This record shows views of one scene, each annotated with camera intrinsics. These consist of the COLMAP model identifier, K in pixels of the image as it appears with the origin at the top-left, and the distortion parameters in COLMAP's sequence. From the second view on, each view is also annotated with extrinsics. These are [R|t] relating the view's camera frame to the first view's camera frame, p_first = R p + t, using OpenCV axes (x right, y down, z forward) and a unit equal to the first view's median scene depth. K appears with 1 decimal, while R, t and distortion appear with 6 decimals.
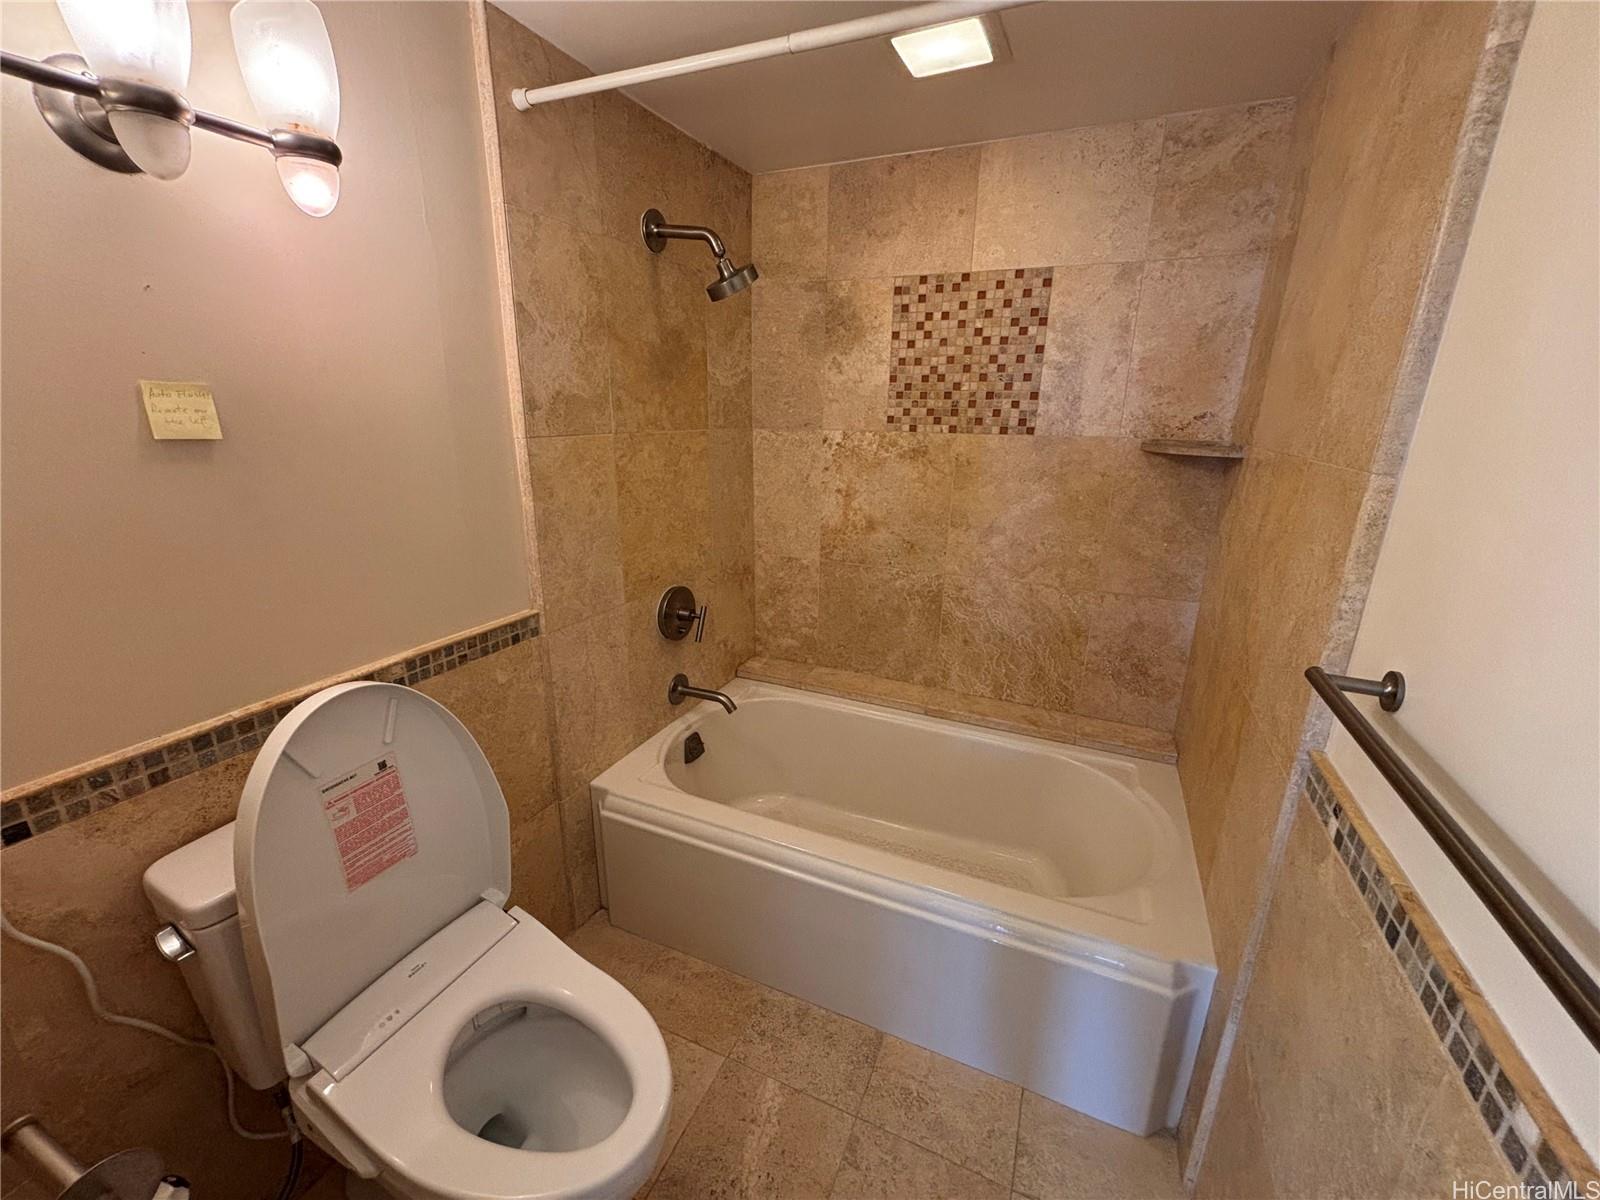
lens RADIAL K [[640.4, 0, 794.5], [0, 640.4, 594.4], [0, 0, 1]] dist [0.001695, 0.000256]
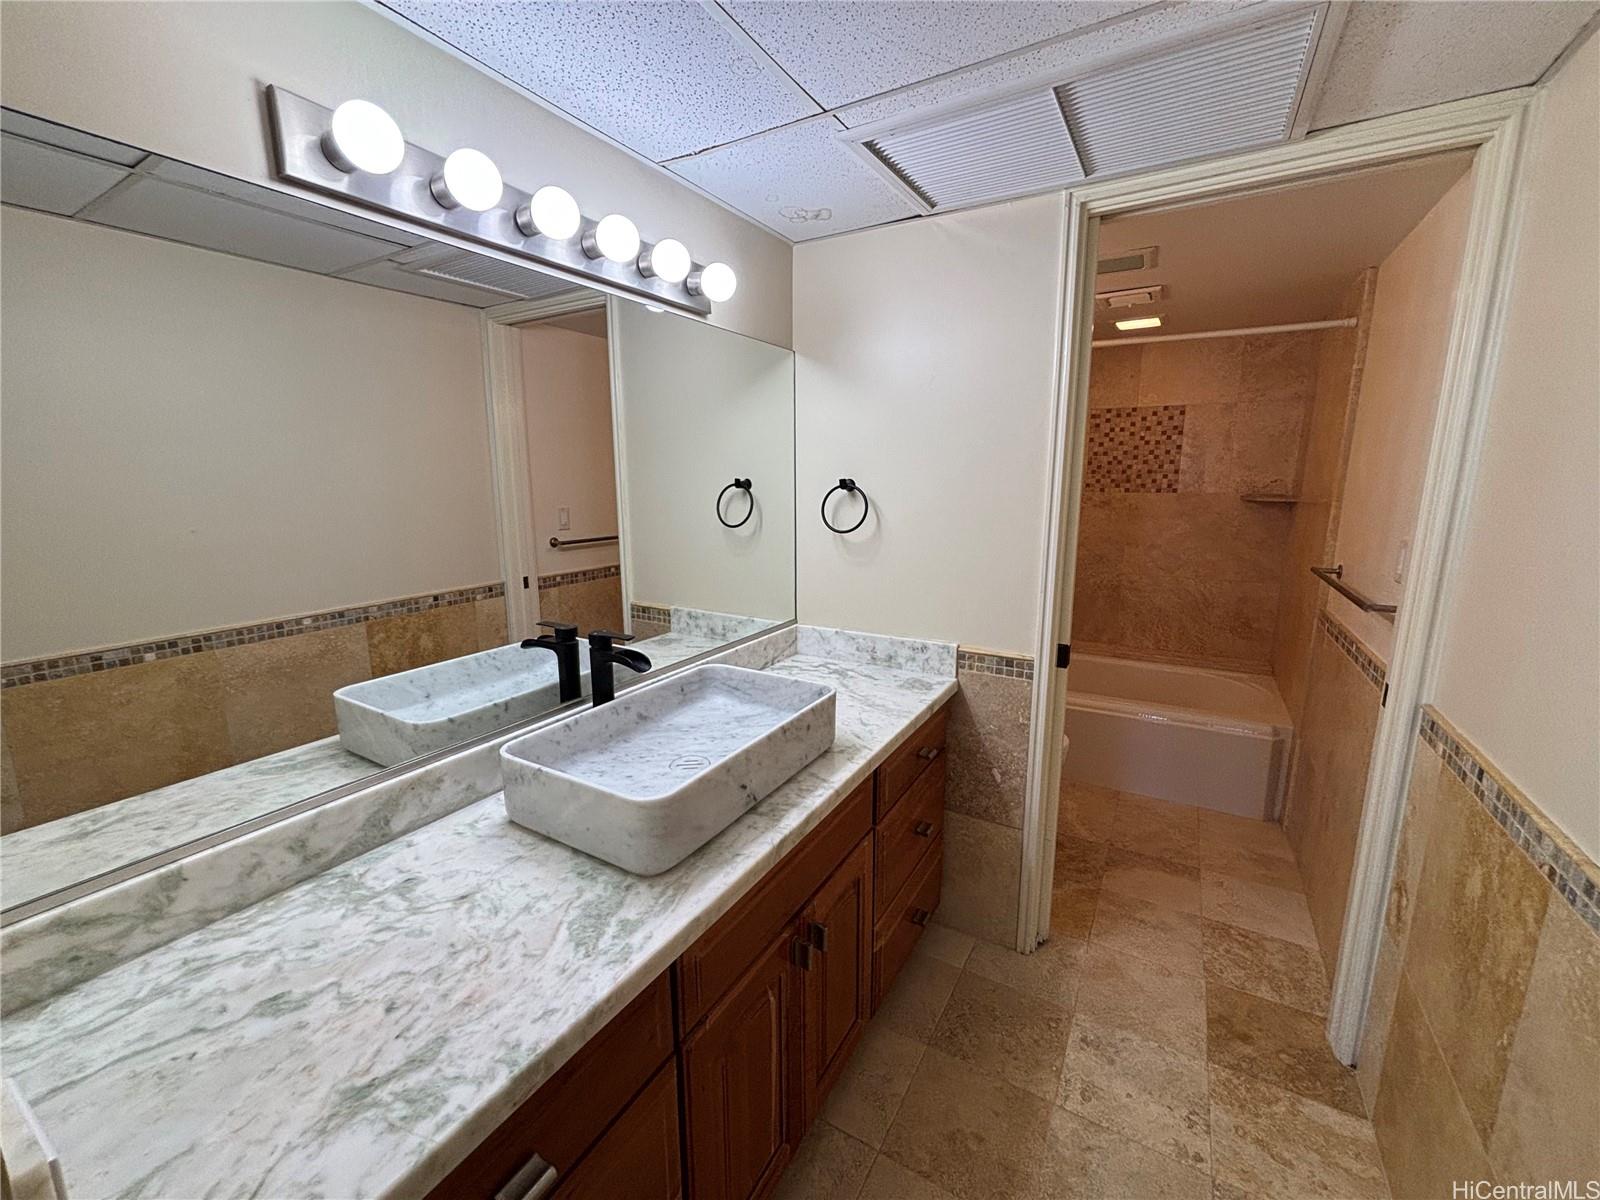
lens RADIAL K [[645.8, 0, 798.5], [0, 645.8, 595.0], [0, 0, 1]] dist [-0.000643, 0.000927]
pose [[0.995131, 0.001537, -0.098546, -0.505634], [-0.011650, 0.994703, -0.102128, 0.235139], [0.097867, 0.102779, 0.989878, -0.872451]]
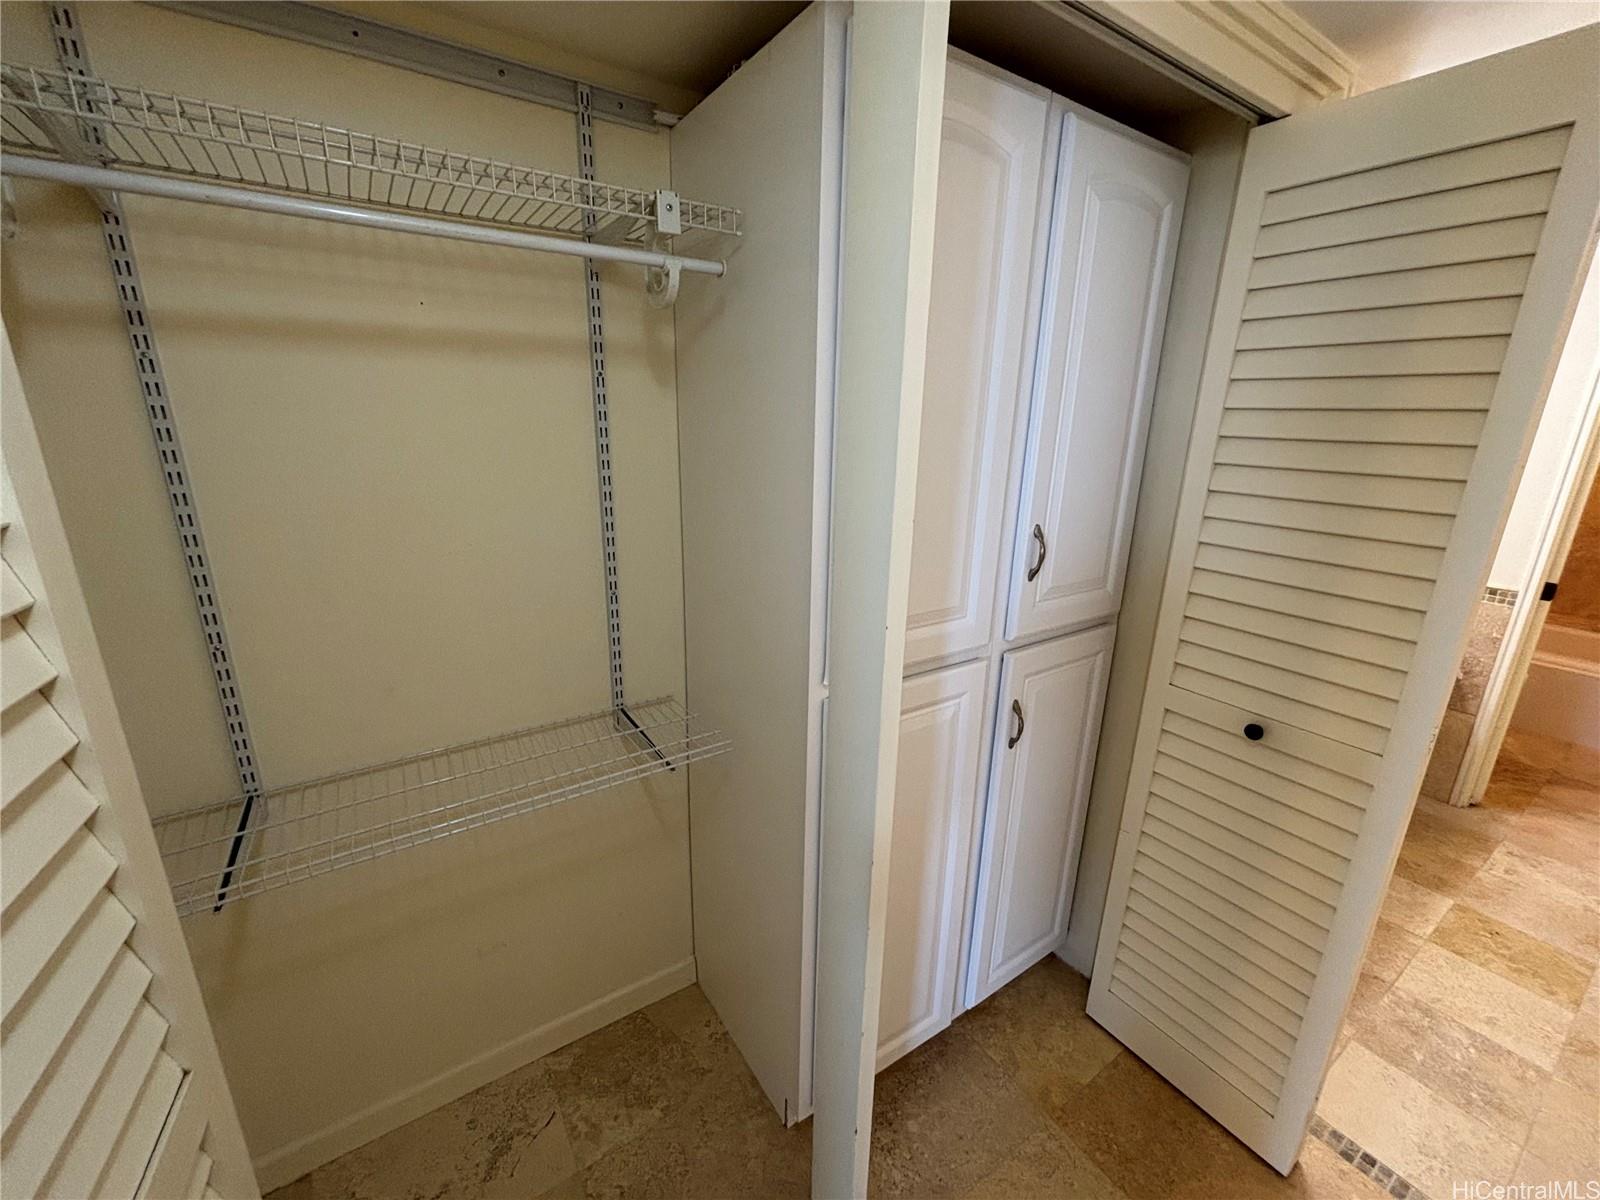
lens RADIAL K [[645.8, 0, 798.5], [0, 645.8, 595.0], [0, 0, 1]] dist [-0.000643, 0.000927]
pose [[0.851927, 0.147876, -0.502348, -0.824725], [-0.157155, 0.987280, 0.024108, 0.426789], [0.499523, 0.058408, 0.864329, -1.707698]]
